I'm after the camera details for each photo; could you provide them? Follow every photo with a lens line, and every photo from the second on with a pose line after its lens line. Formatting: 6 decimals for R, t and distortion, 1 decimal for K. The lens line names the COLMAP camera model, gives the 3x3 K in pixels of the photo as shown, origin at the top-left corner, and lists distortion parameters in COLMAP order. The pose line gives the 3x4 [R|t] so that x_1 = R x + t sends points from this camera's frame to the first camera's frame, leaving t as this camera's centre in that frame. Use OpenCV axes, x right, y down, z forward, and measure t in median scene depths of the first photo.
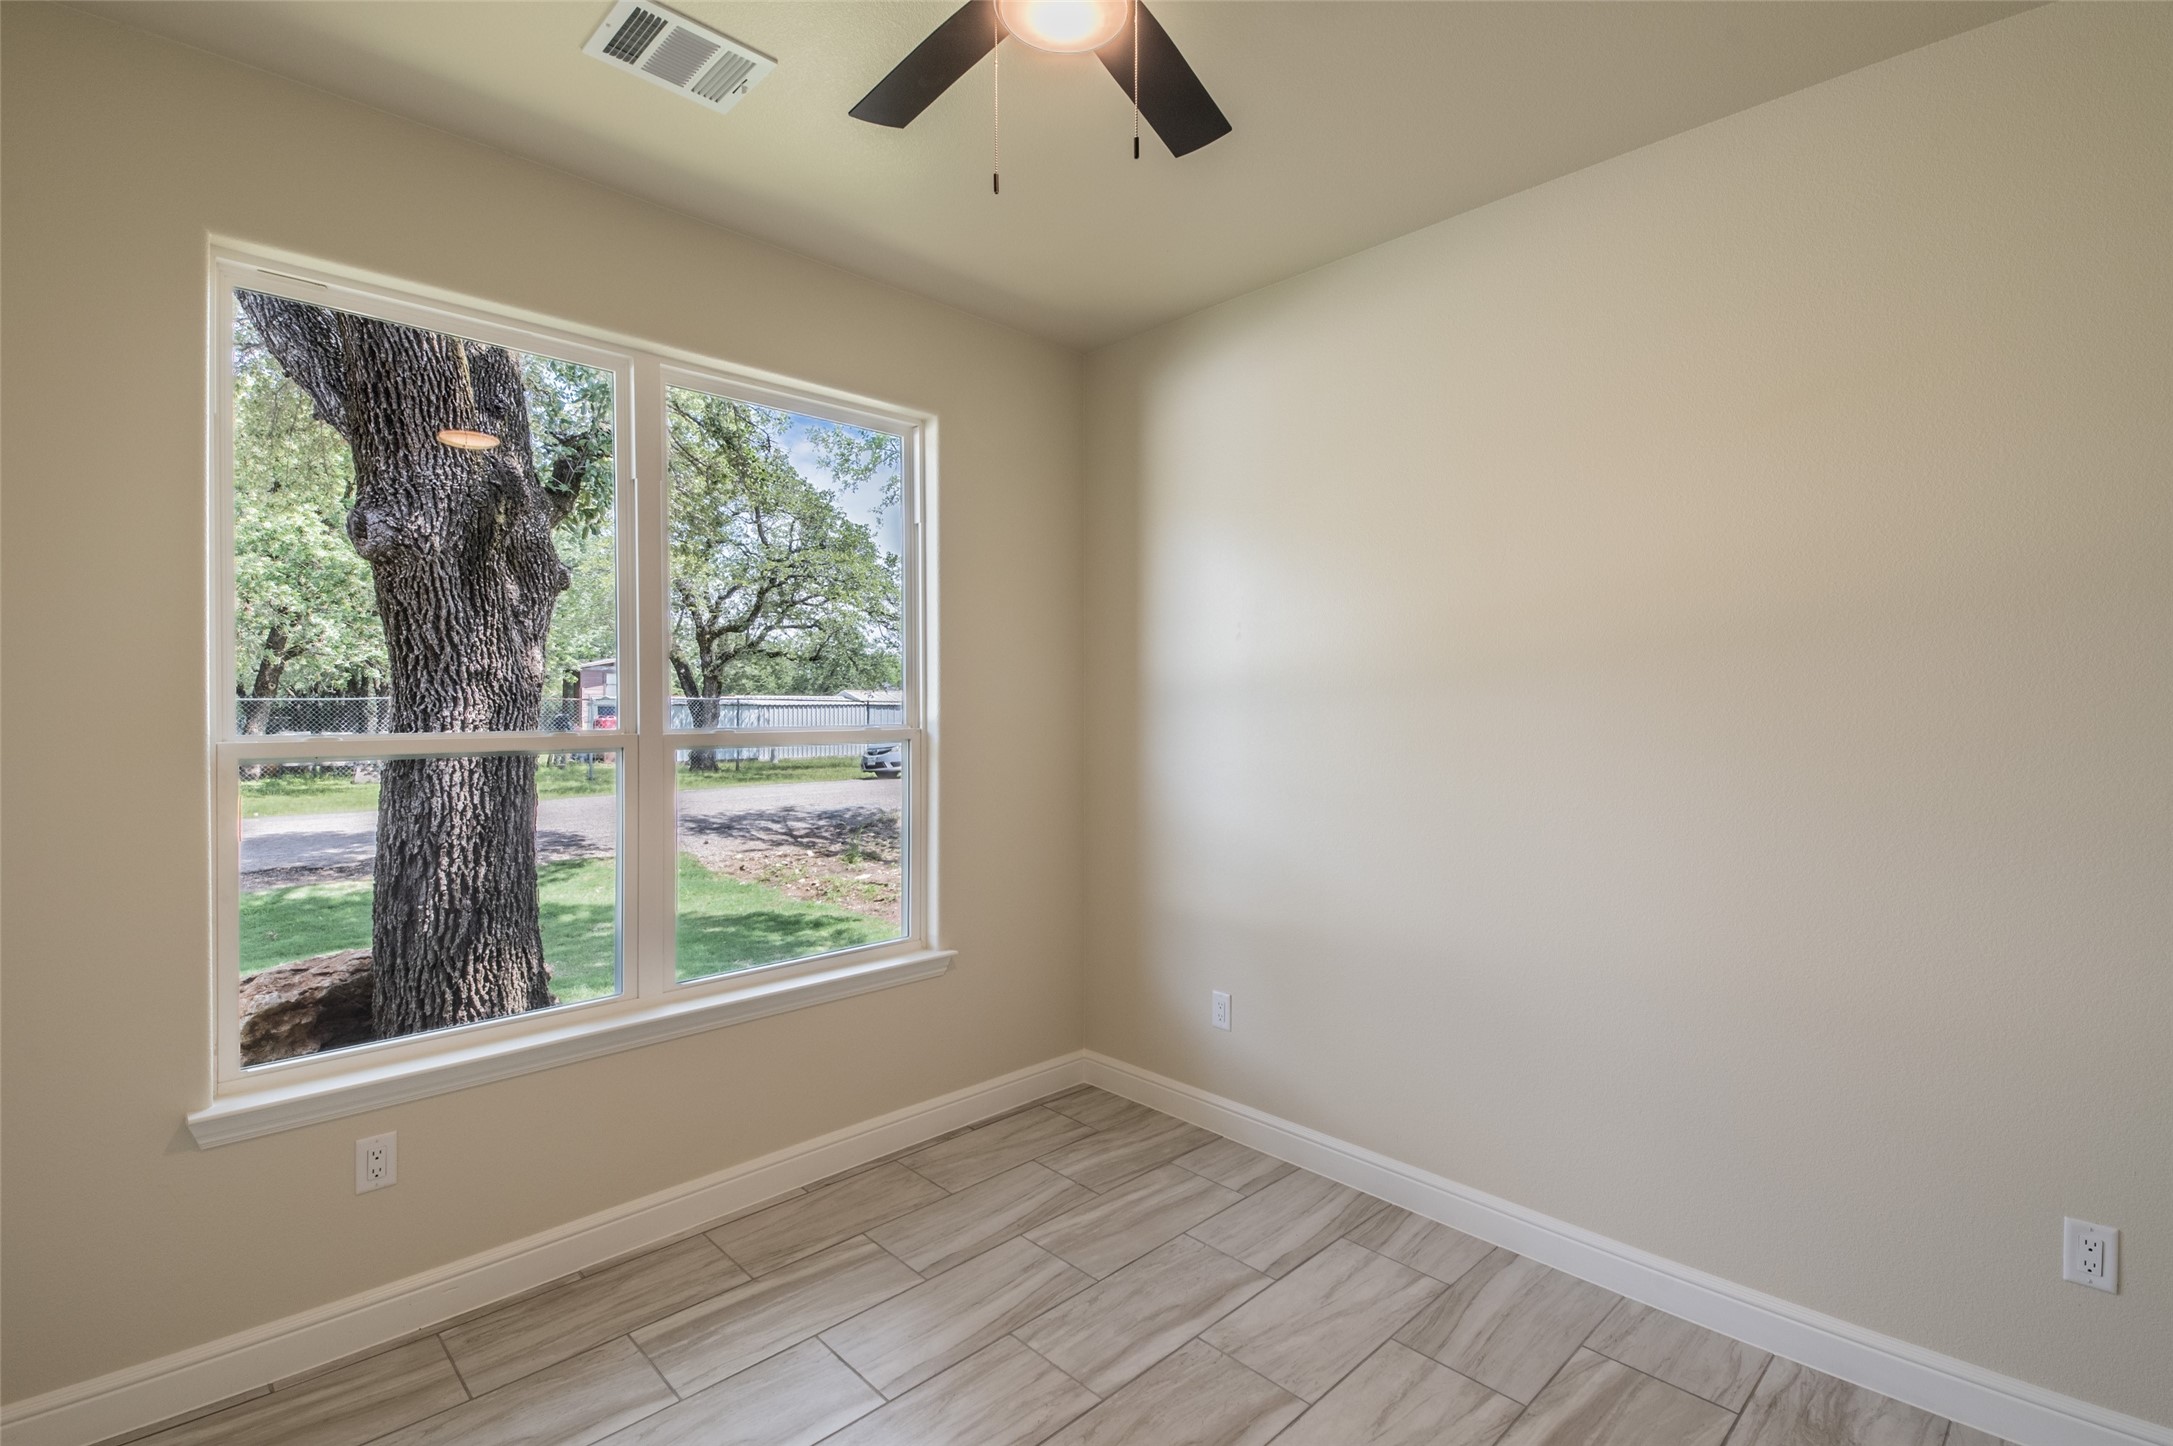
lens RADIAL K [[991.7, 0, 1074.7], [0, 991.7, 711.3], [0, 0, 1]] dist [0.041004, -0.028254]
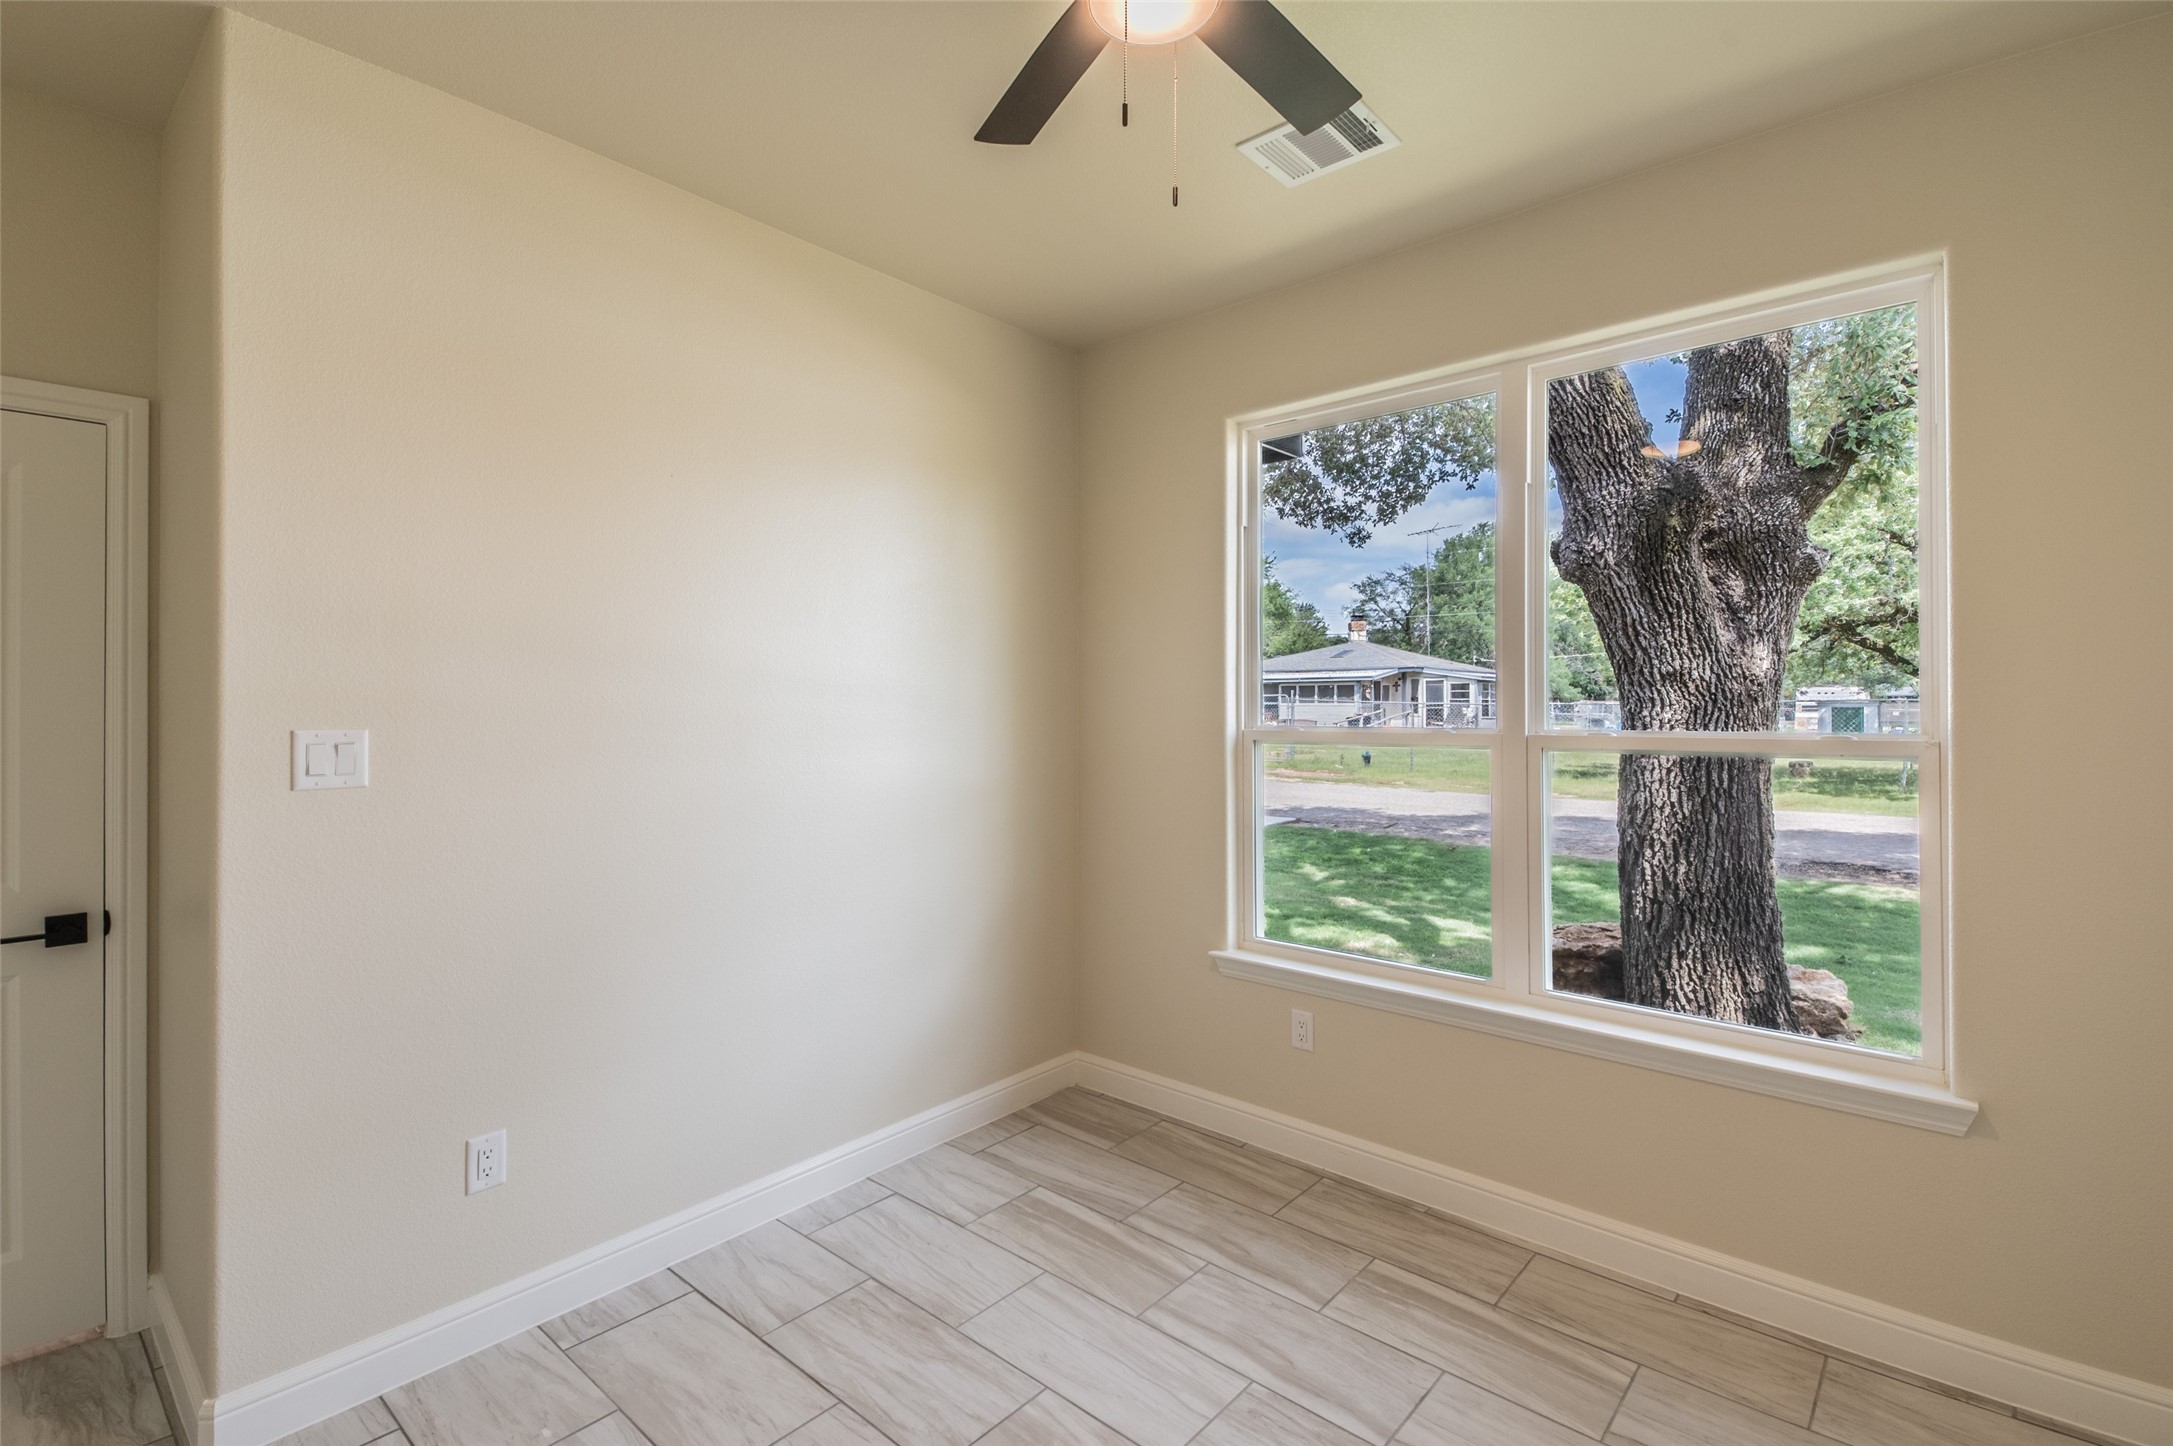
lens RADIAL K [[974.1, 0, 1095.4], [0, 974.1, 703.3], [0, 0, 1]] dist [0.041456, -0.022948]
pose [[0.083542, -0.003565, -0.996498, 0.362290], [-0.004999, 0.999980, -0.003996, -0.001521], [0.996492, 0.005315, 0.083522, 0.331014]]
